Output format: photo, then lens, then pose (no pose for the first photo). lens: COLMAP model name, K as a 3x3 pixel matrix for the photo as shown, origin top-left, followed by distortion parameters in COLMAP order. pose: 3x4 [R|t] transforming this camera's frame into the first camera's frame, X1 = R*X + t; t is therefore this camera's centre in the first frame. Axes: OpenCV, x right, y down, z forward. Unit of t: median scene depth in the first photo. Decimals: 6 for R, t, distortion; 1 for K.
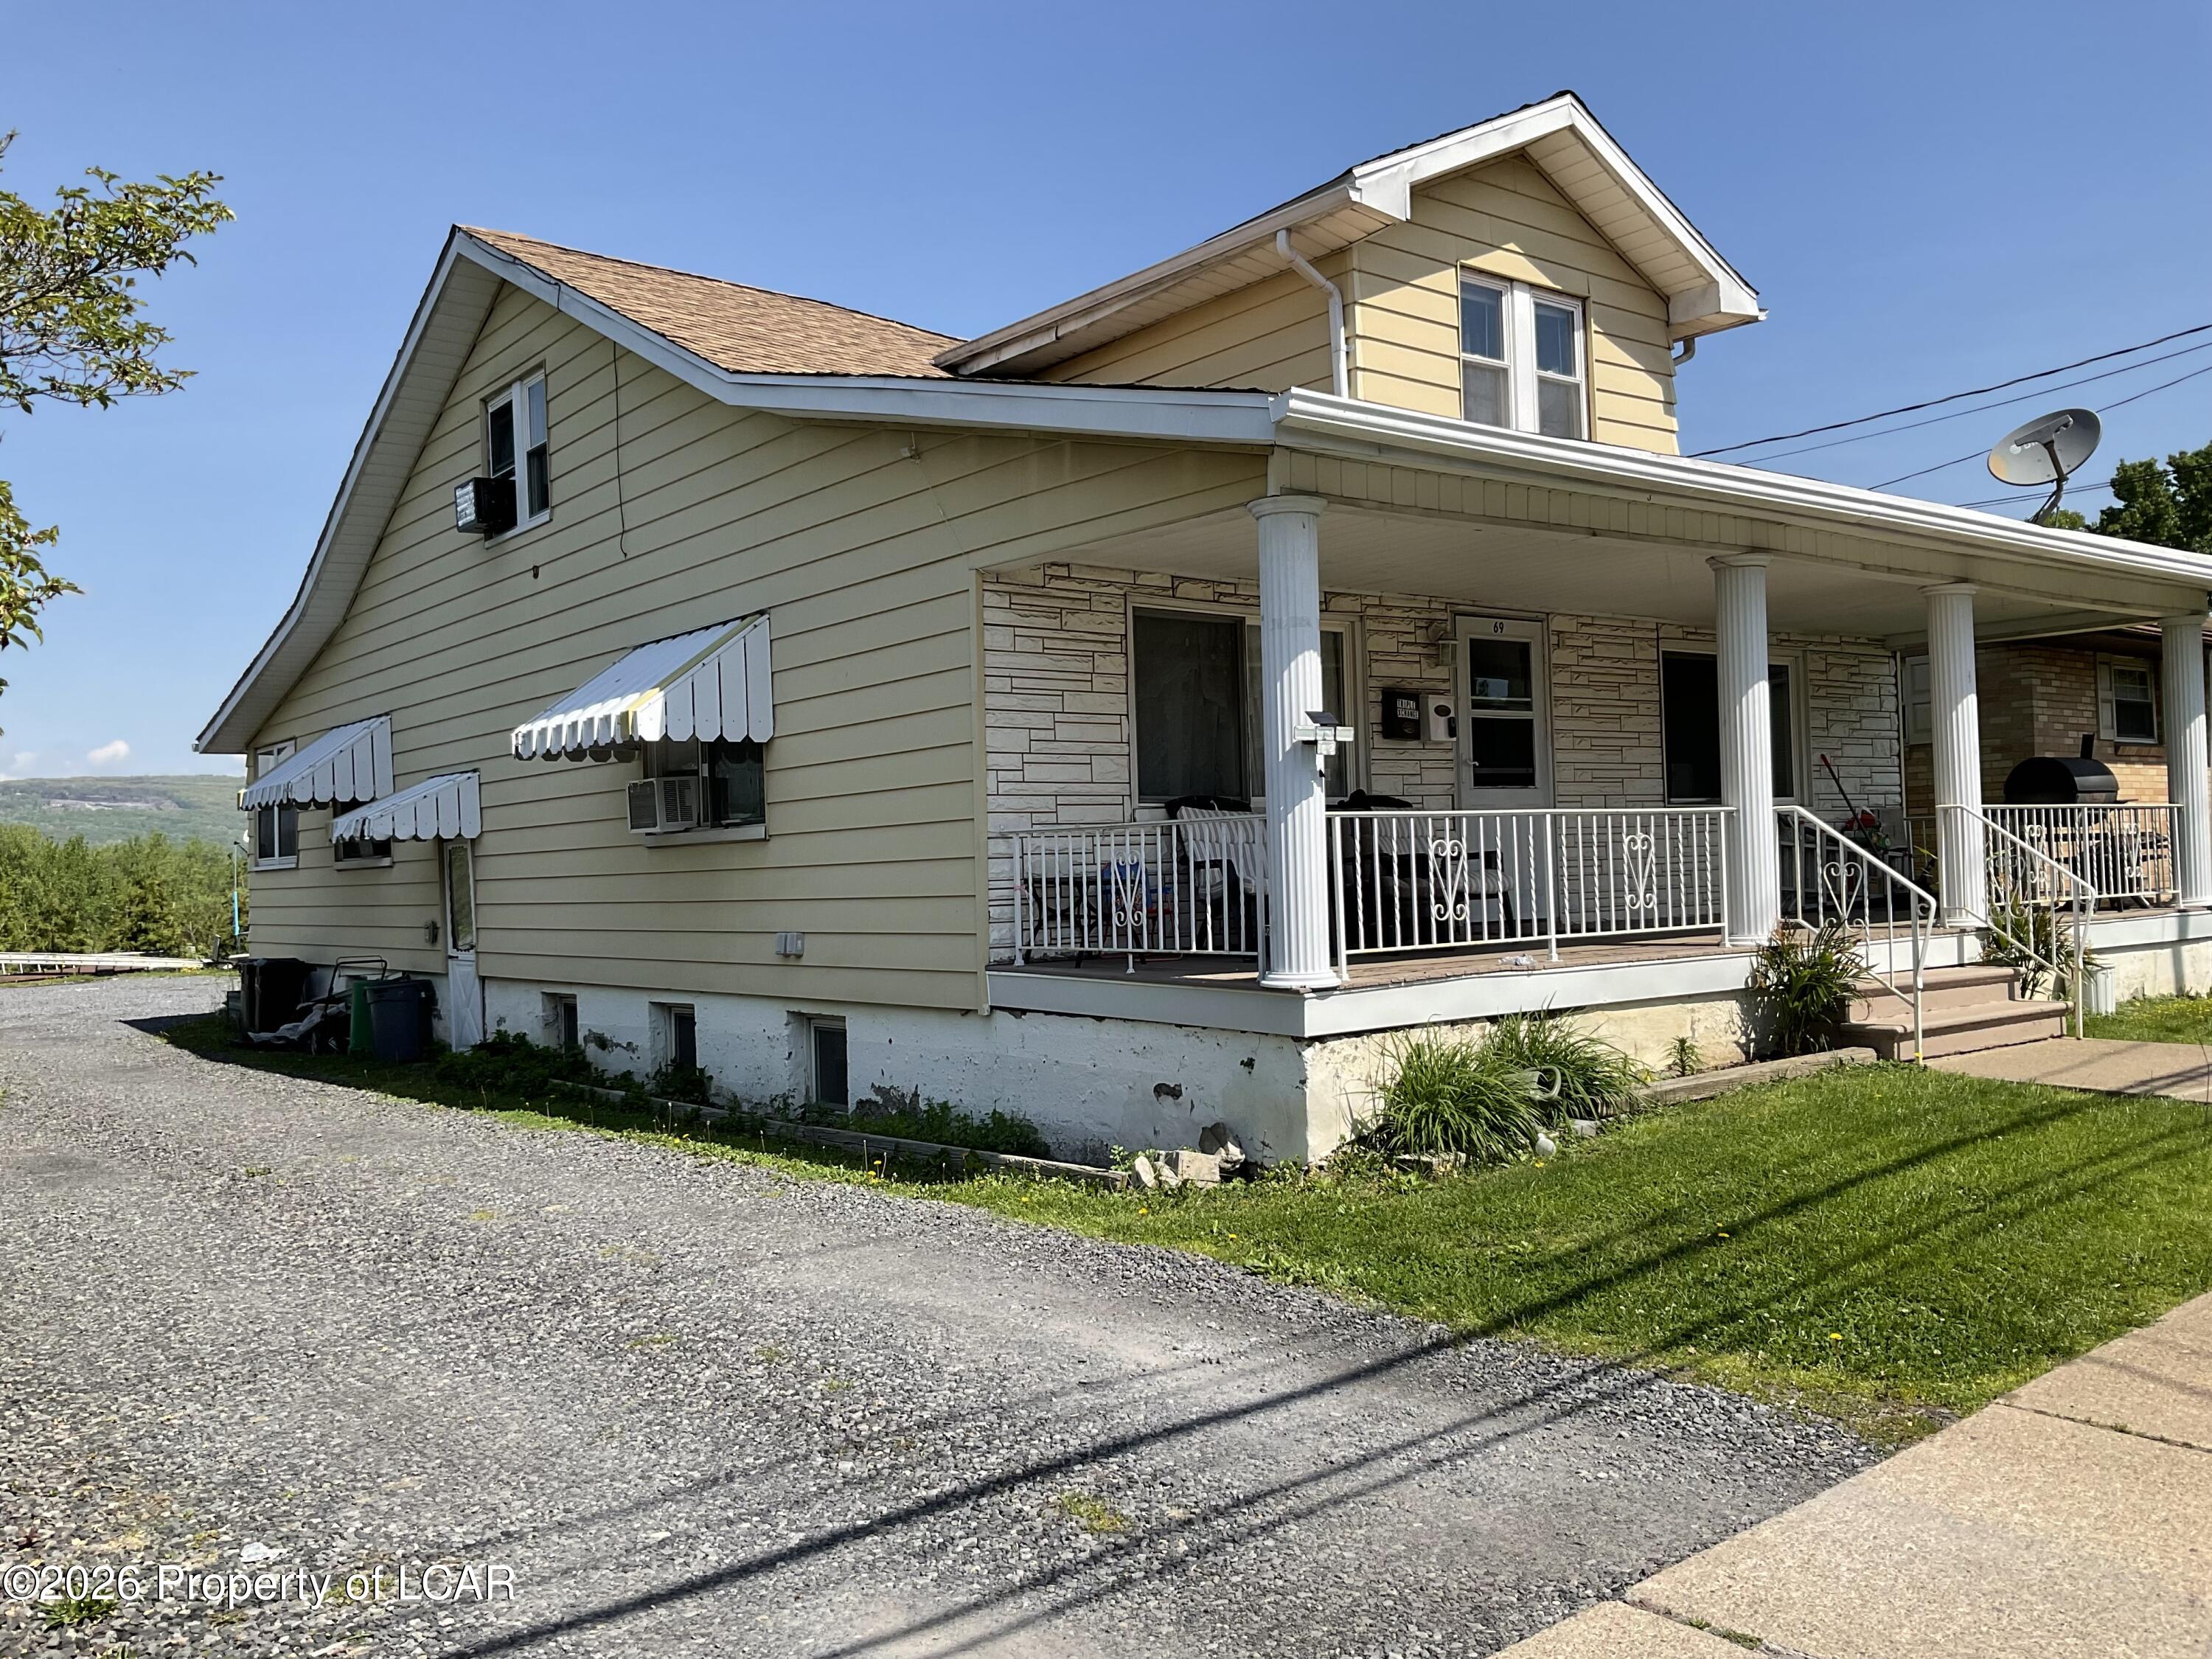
lens RADIAL K [[1830.4, 0, 1094.1], [0, 1830.4, 836.3], [0, 0, 1]] dist [0.126413, -0.262780]
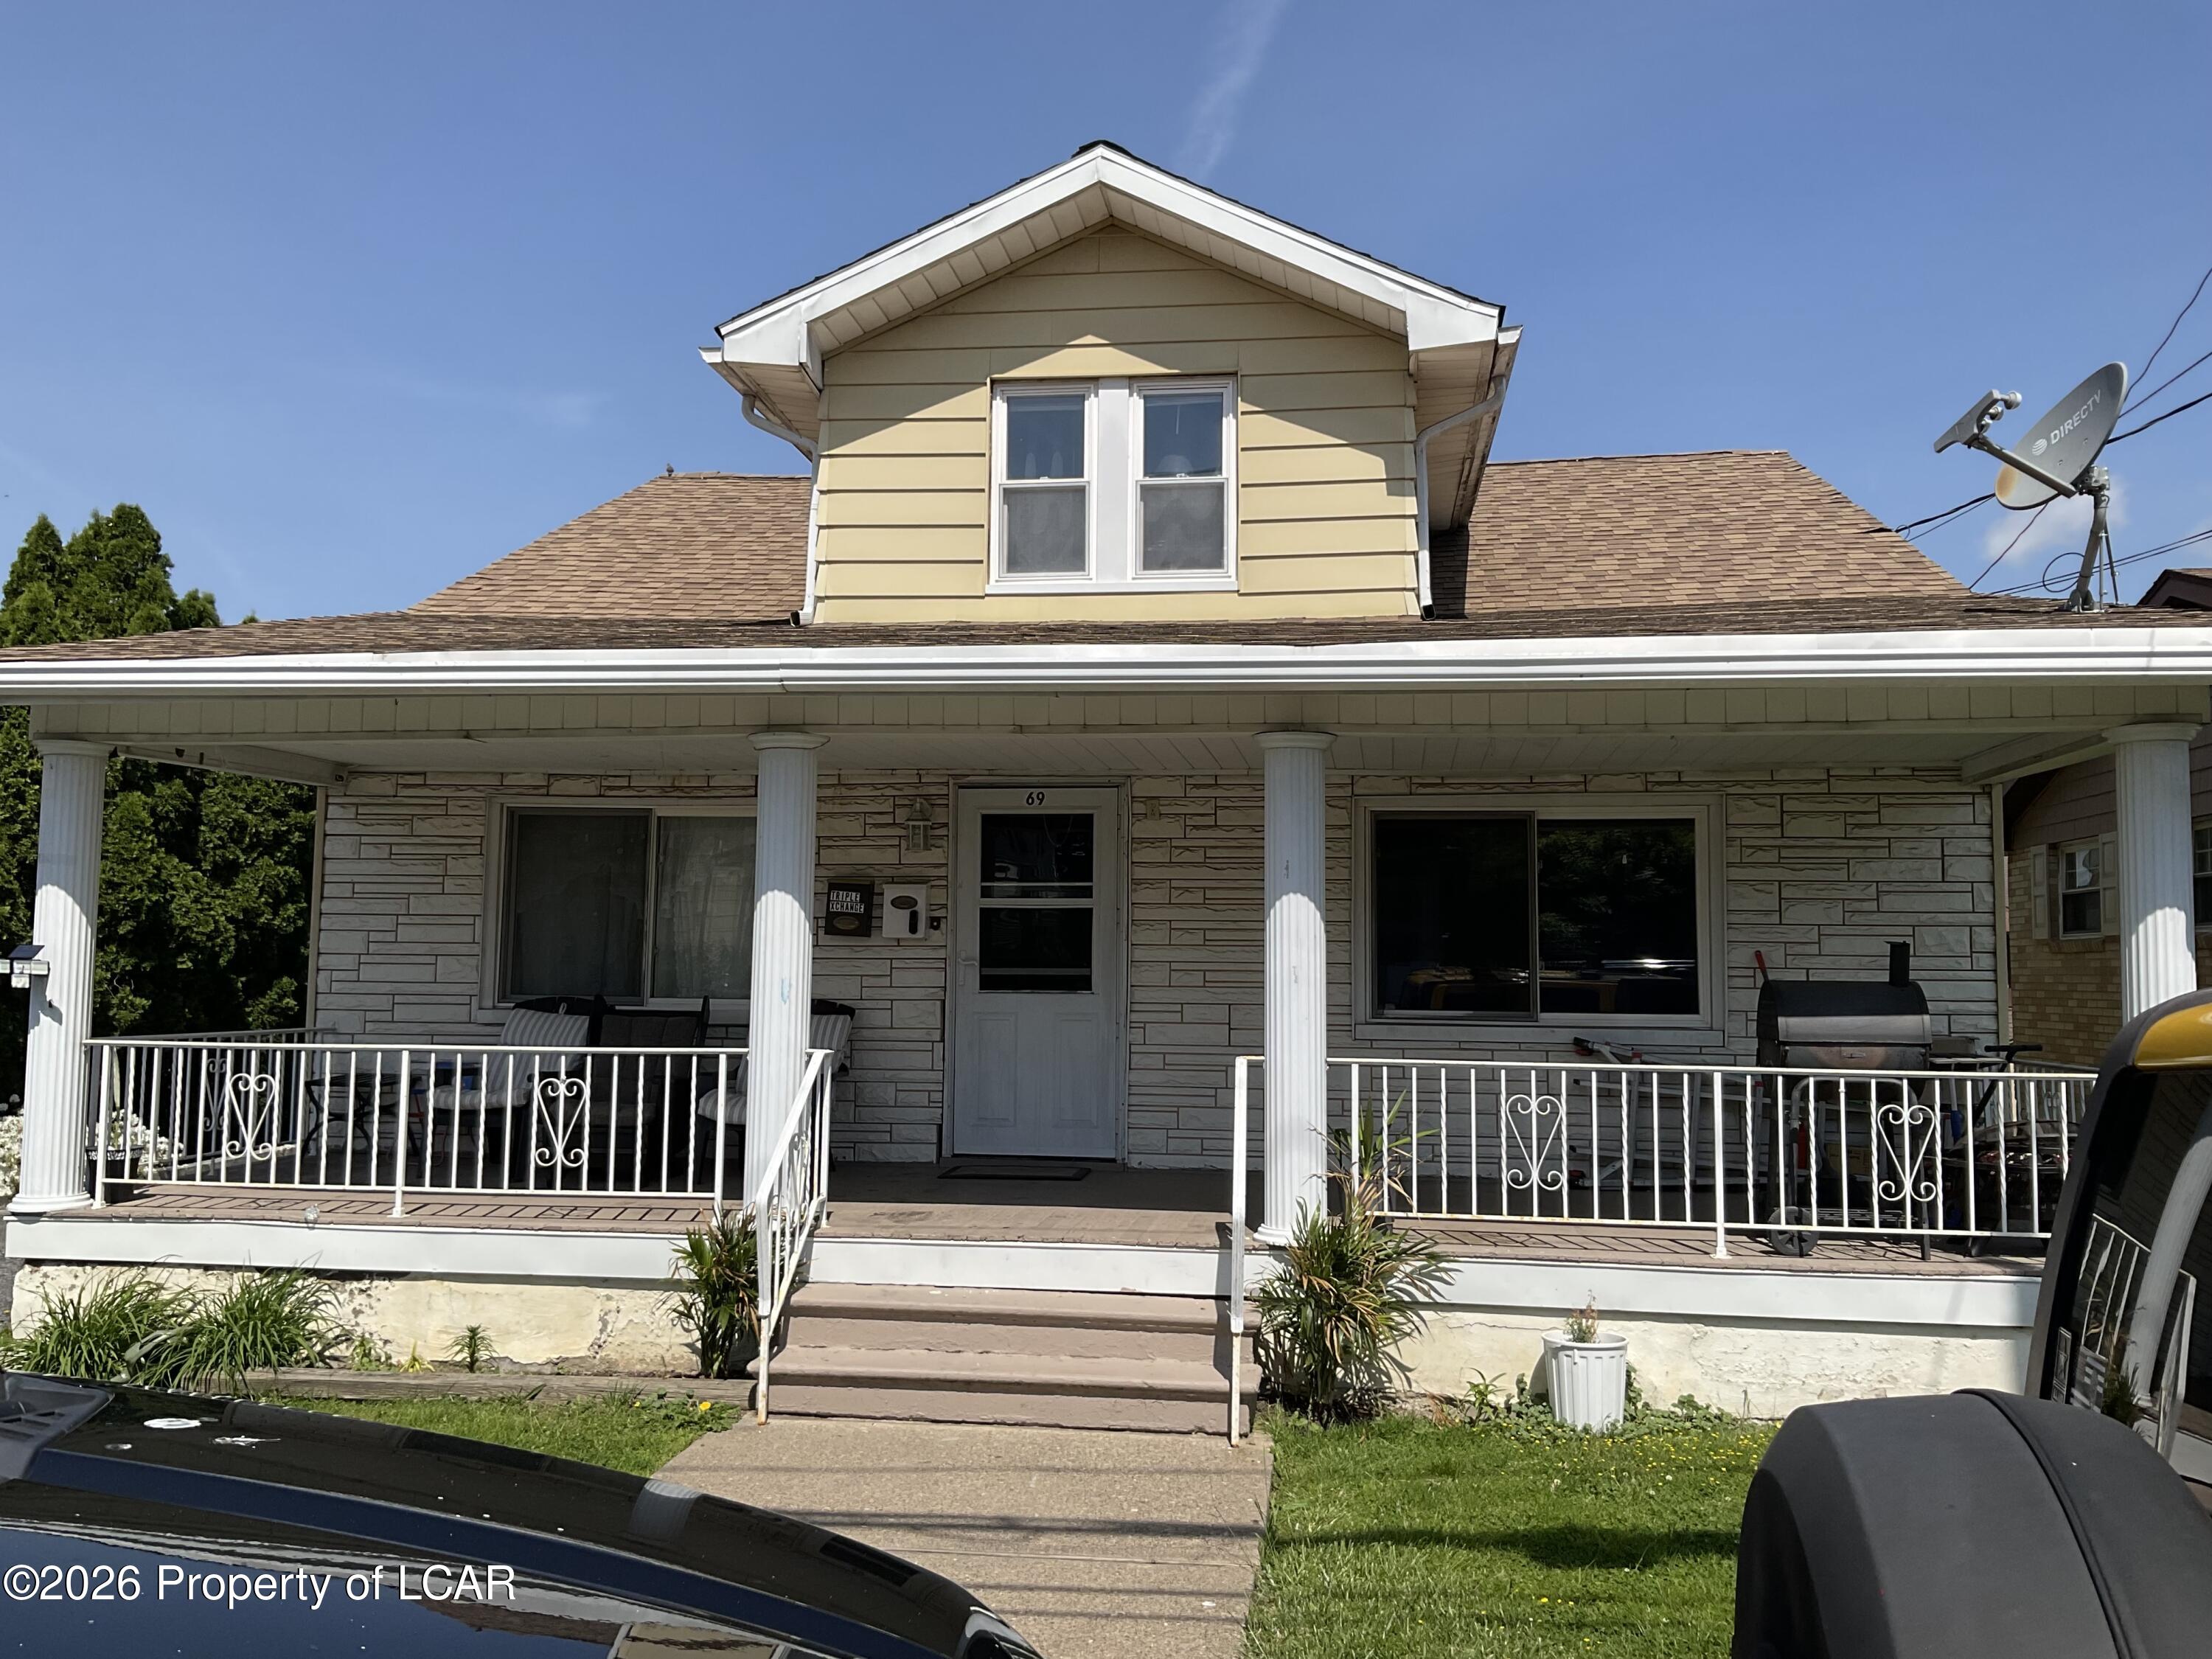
lens RADIAL K [[1830.4, 0, 1094.1], [0, 1830.4, 836.3], [0, 0, 1]] dist [0.126413, -0.262780]
pose [[0.703612, -0.014691, -0.710432, 0.833938], [-0.020570, 0.998946, -0.041030, -0.063714], [0.710286, 0.043483, 0.702569, 0.442912]]
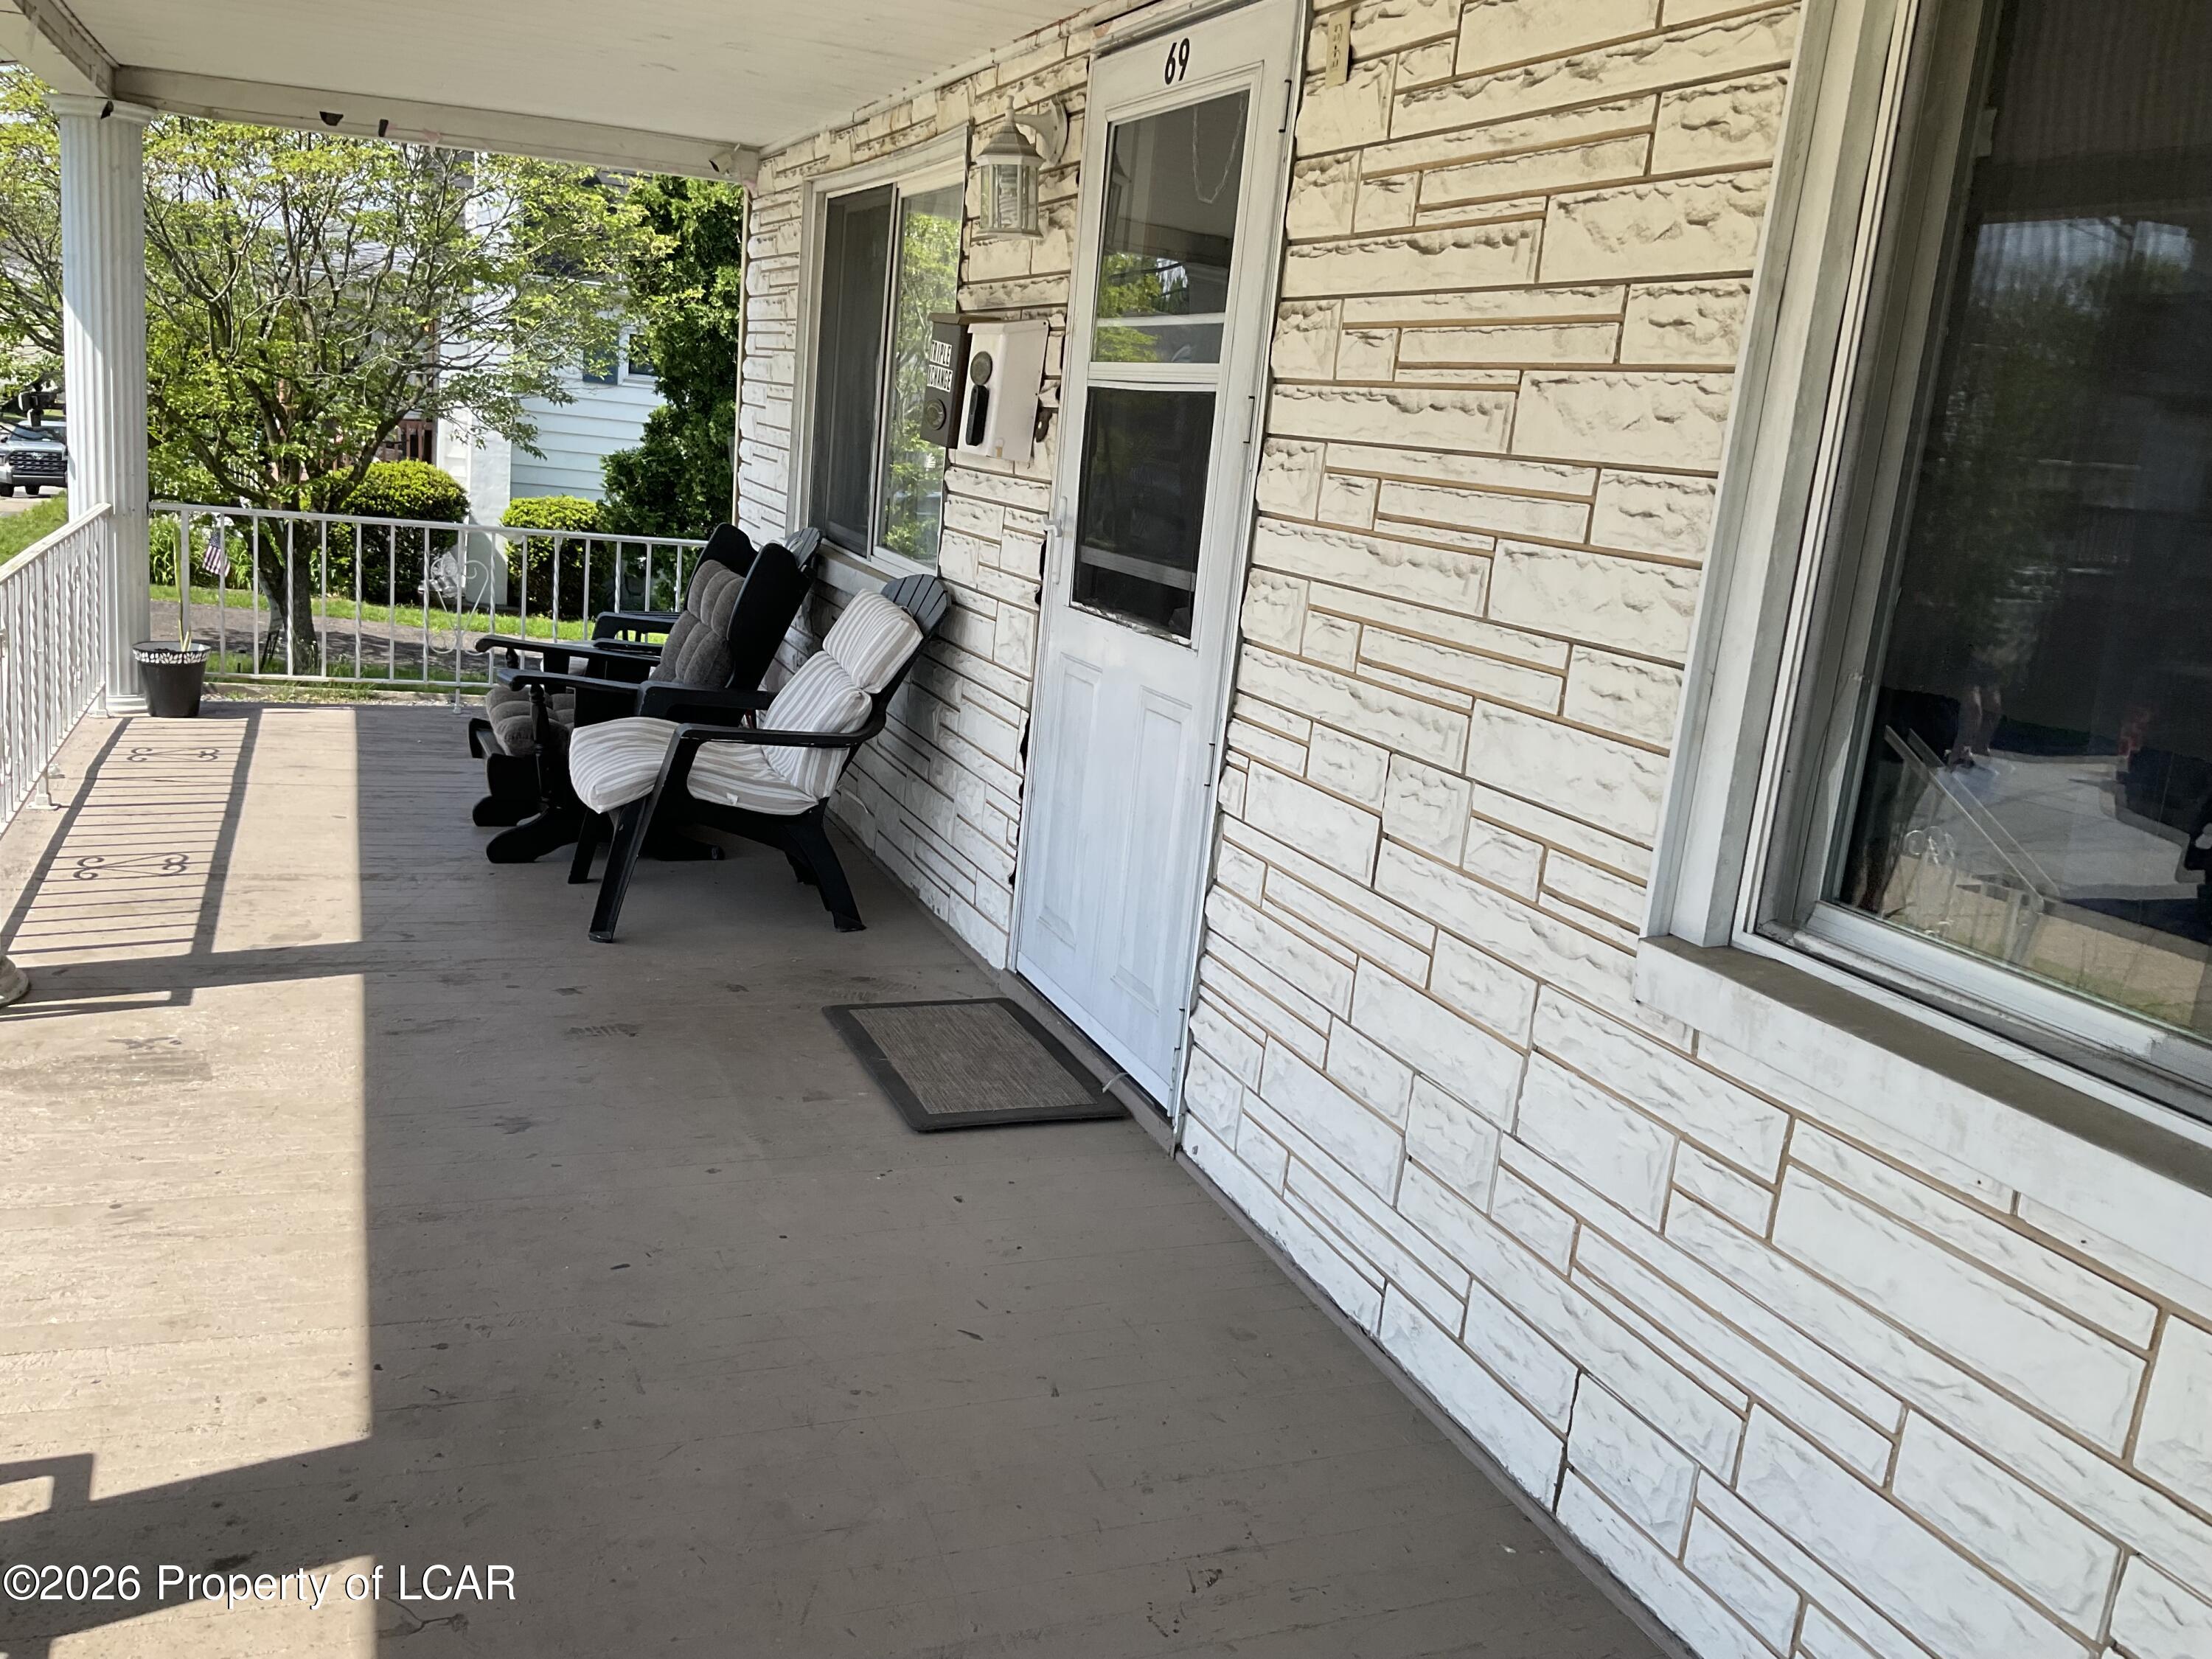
lens RADIAL K [[1830.4, 0, 1094.1], [0, 1830.4, 836.3], [0, 0, 1]] dist [0.126413, -0.262780]
pose [[-0.280513, 0.213996, -0.935692, 0.524649], [-0.075109, 0.966948, 0.243661, -0.066992], [0.956907, 0.138629, -0.255168, 1.089348]]
